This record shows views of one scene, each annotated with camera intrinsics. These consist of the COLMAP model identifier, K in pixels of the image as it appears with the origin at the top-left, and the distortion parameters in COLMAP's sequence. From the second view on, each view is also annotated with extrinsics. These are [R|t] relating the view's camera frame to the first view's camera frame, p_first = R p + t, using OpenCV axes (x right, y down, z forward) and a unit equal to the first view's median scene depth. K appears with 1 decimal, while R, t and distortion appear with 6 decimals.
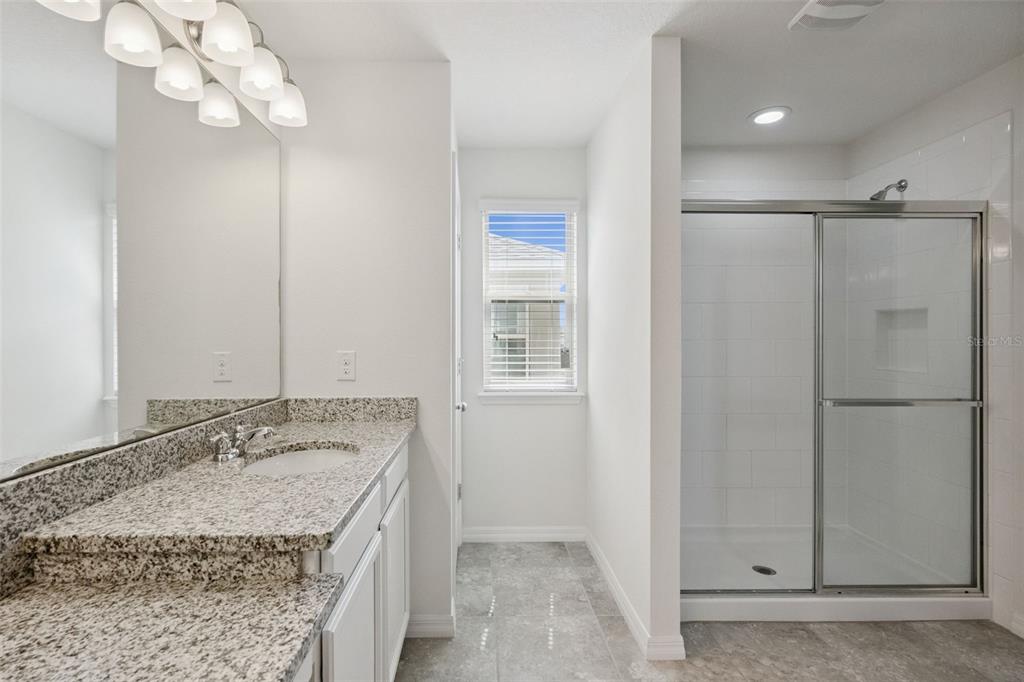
lens RADIAL K [[546.3, 0, 511.6], [0, 546.3, 337.3], [0, 0, 1]] dist [-0.004026, -0.000324]
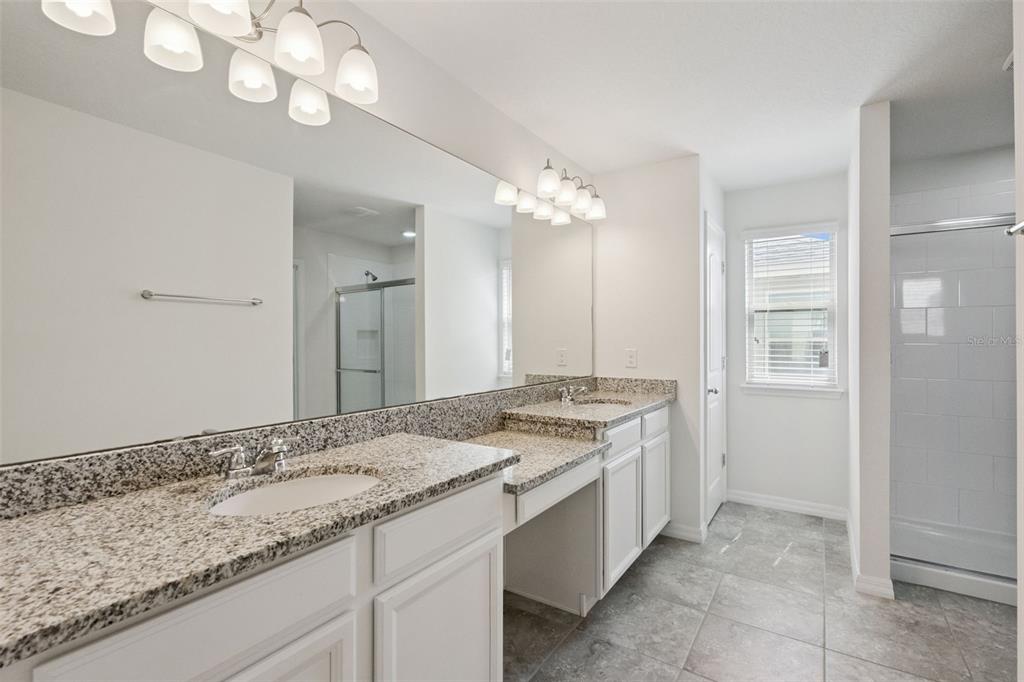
lens RADIAL K [[470.4, 0, 512.0], [0, 470.4, 341.0], [0, 0, 1]] dist [-0.001636, 0.000036]
pose [[0.834459, 0.001320, -0.551069, 0.176144], [-0.000307, 0.999998, 0.001930, -0.001242], [0.551070, -0.001441, 0.834457, -0.364147]]
